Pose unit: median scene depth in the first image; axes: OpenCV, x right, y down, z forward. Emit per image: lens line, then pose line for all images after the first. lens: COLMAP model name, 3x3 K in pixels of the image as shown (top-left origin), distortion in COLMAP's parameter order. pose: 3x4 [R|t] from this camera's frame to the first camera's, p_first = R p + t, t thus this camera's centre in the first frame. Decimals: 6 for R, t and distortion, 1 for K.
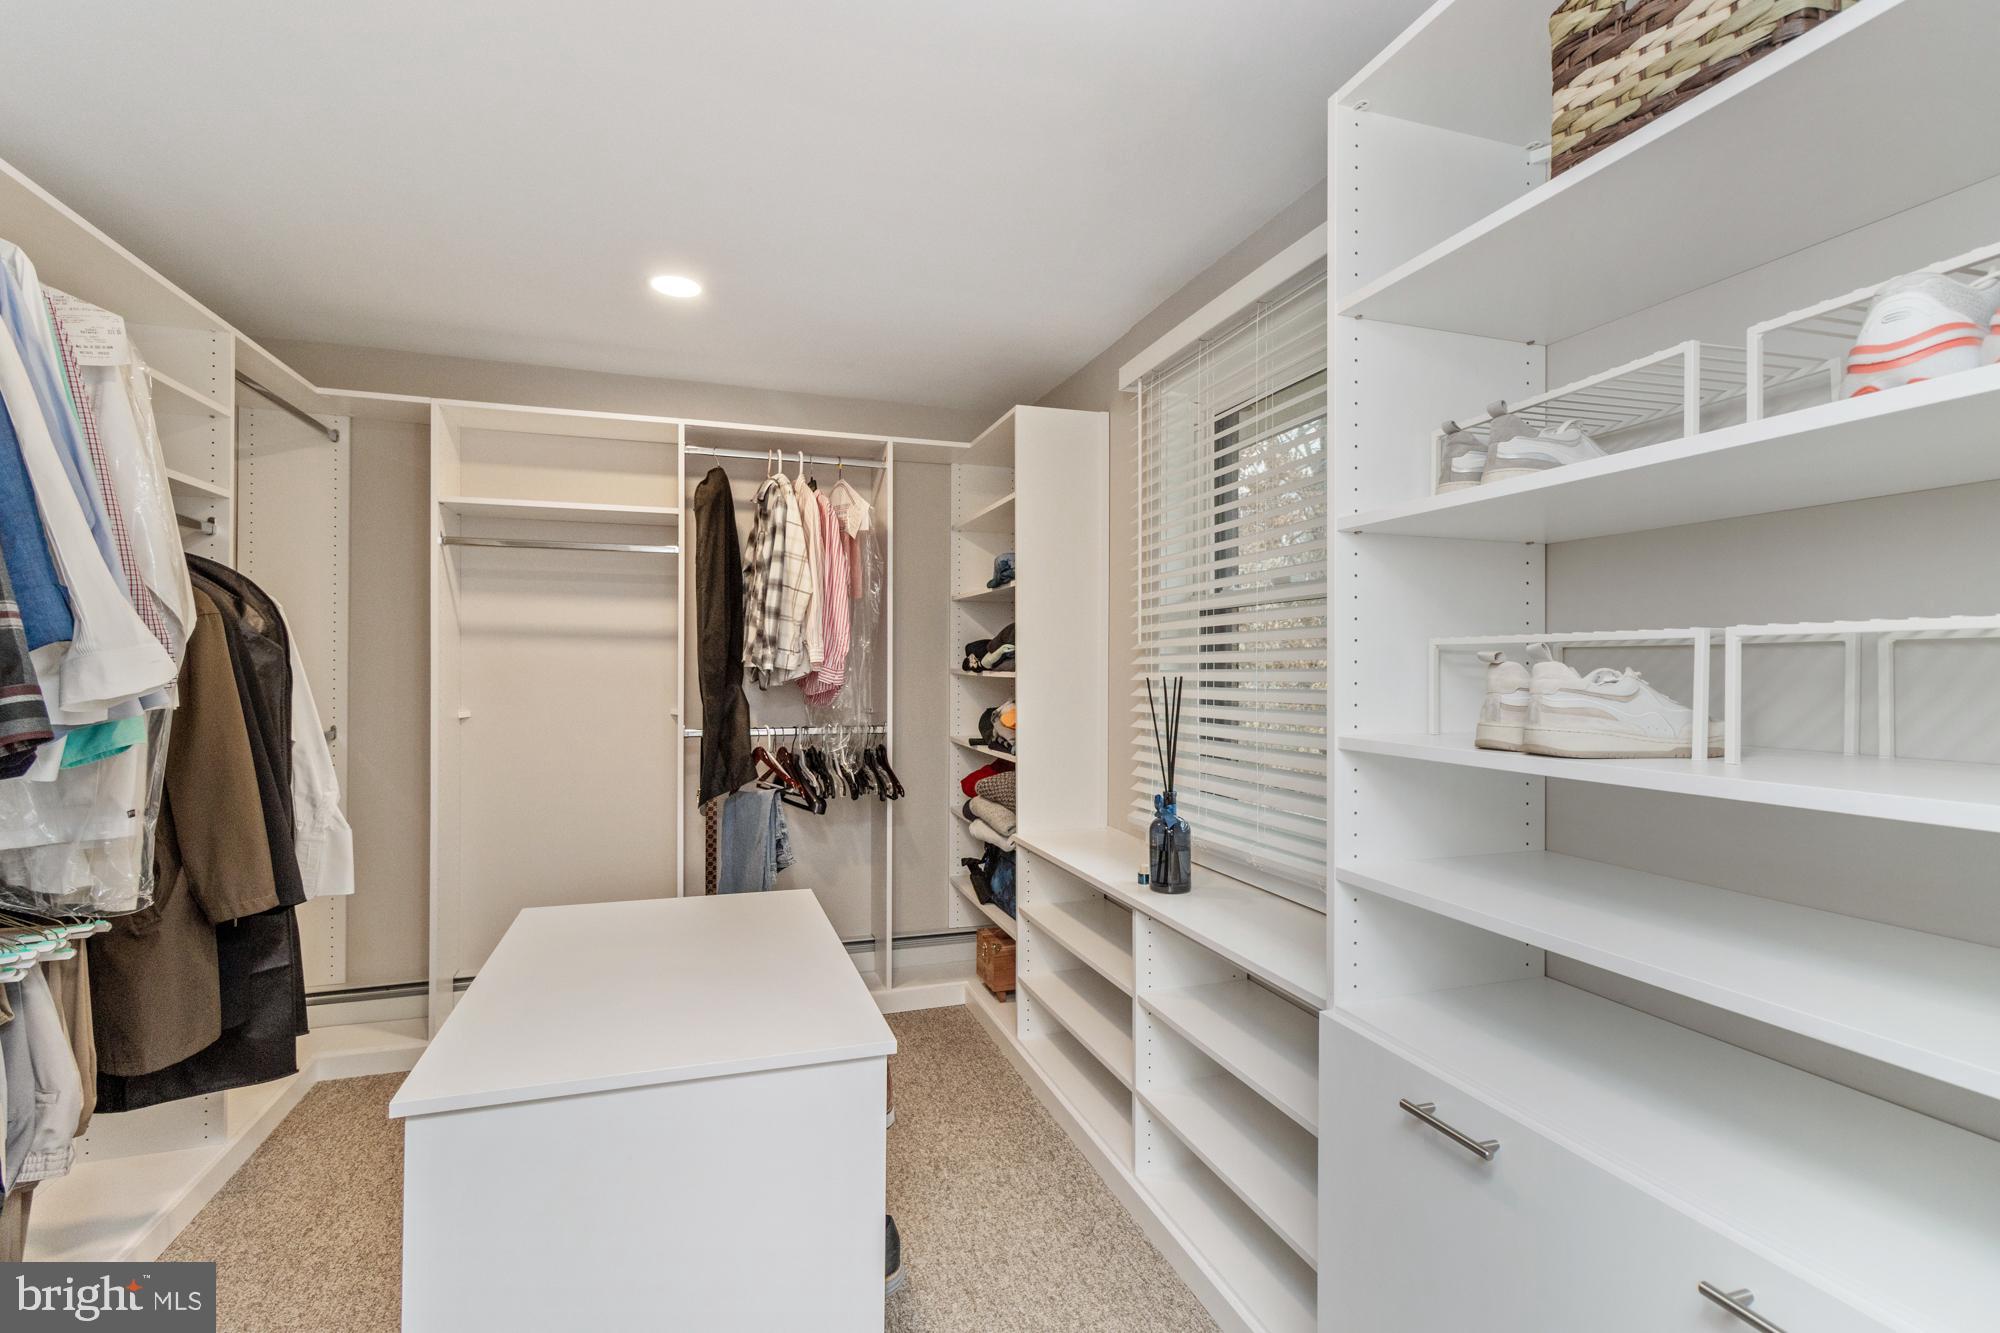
lens RADIAL K [[930.8, 0, 1012.9], [0, 930.8, 651.4], [0, 0, 1]] dist [-0.002369, 0.000004]
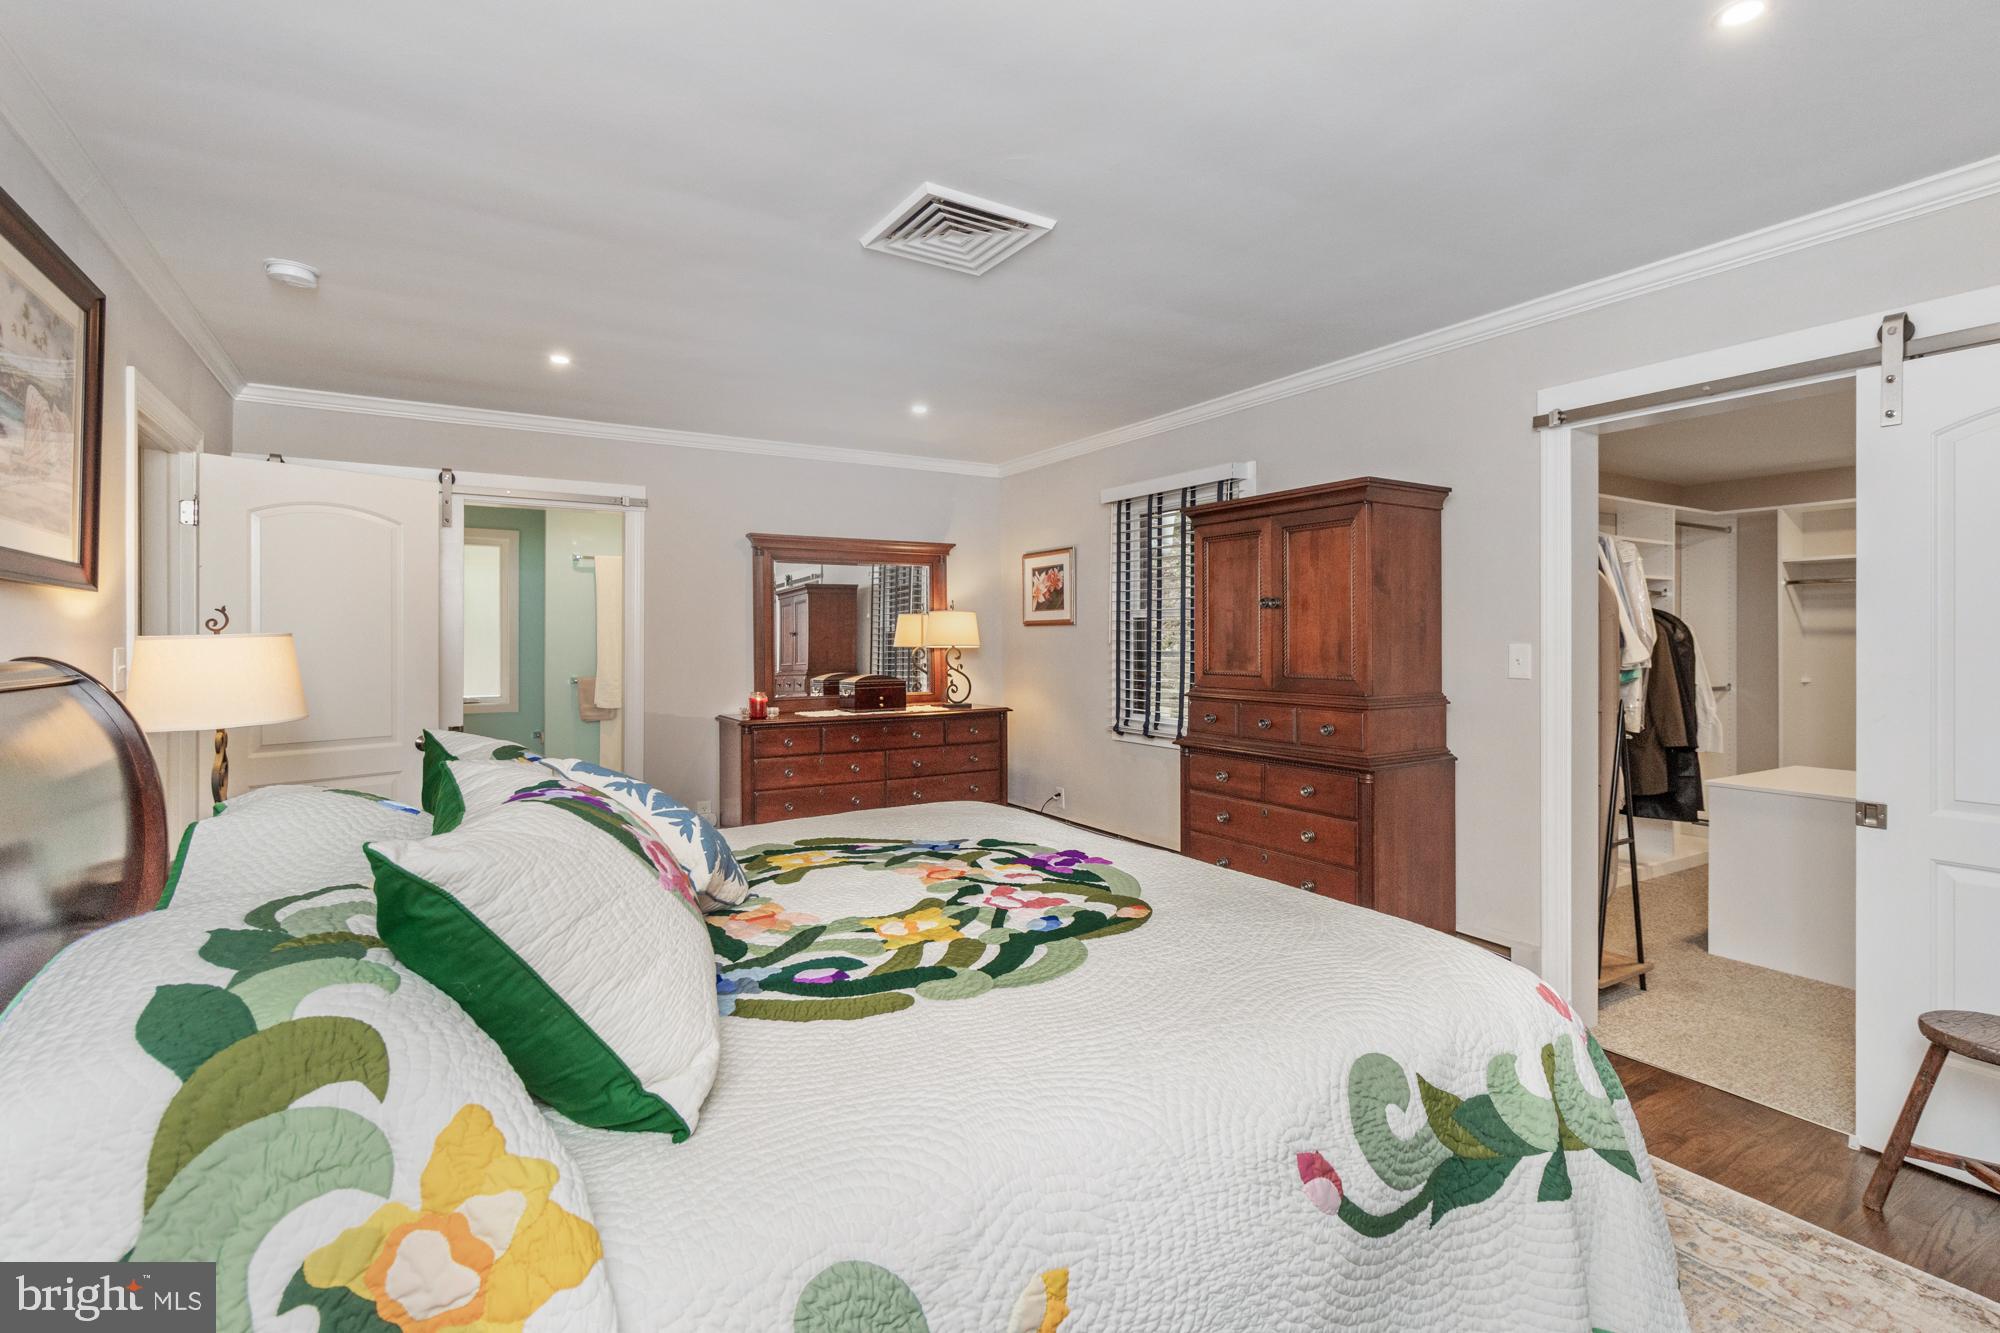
lens RADIAL K [[930.8, 0, 1012.9], [0, 930.8, 651.4], [0, 0, 1]] dist [-0.002369, 0.000004]
pose [[0.230547, 0.004017, -0.973053, 1.193228], [0.016449, 0.999833, 0.008025, -0.038303], [0.972922, -0.017855, 0.230442, -1.309484]]
